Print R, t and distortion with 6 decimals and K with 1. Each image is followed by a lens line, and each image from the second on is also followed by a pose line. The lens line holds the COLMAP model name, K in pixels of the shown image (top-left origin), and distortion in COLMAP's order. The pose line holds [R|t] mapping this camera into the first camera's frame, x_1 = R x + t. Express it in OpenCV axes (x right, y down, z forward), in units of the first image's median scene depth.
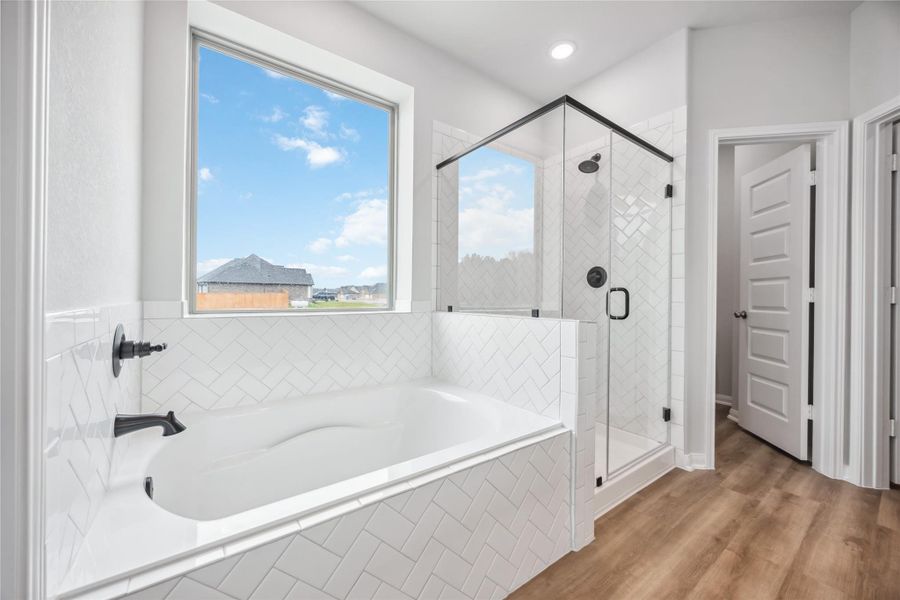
lens RADIAL K [[343.3, 0, 449.7], [0, 343.3, 296.0], [0, 0, 1]] dist [0.000354, 0.000320]
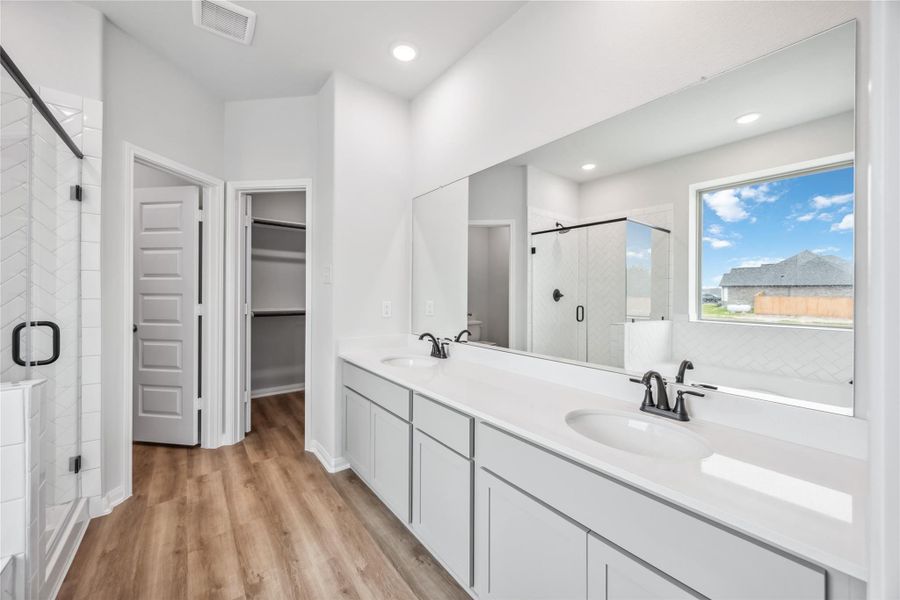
lens RADIAL K [[343.3, 0, 449.7], [0, 343.3, 296.0], [0, 0, 1]] dist [0.000354, 0.000320]
pose [[-0.023371, -0.016078, 0.999598, -0.224552], [-0.008300, 0.999839, 0.015887, -0.085971], [-0.999692, -0.007926, -0.023501, 0.137074]]
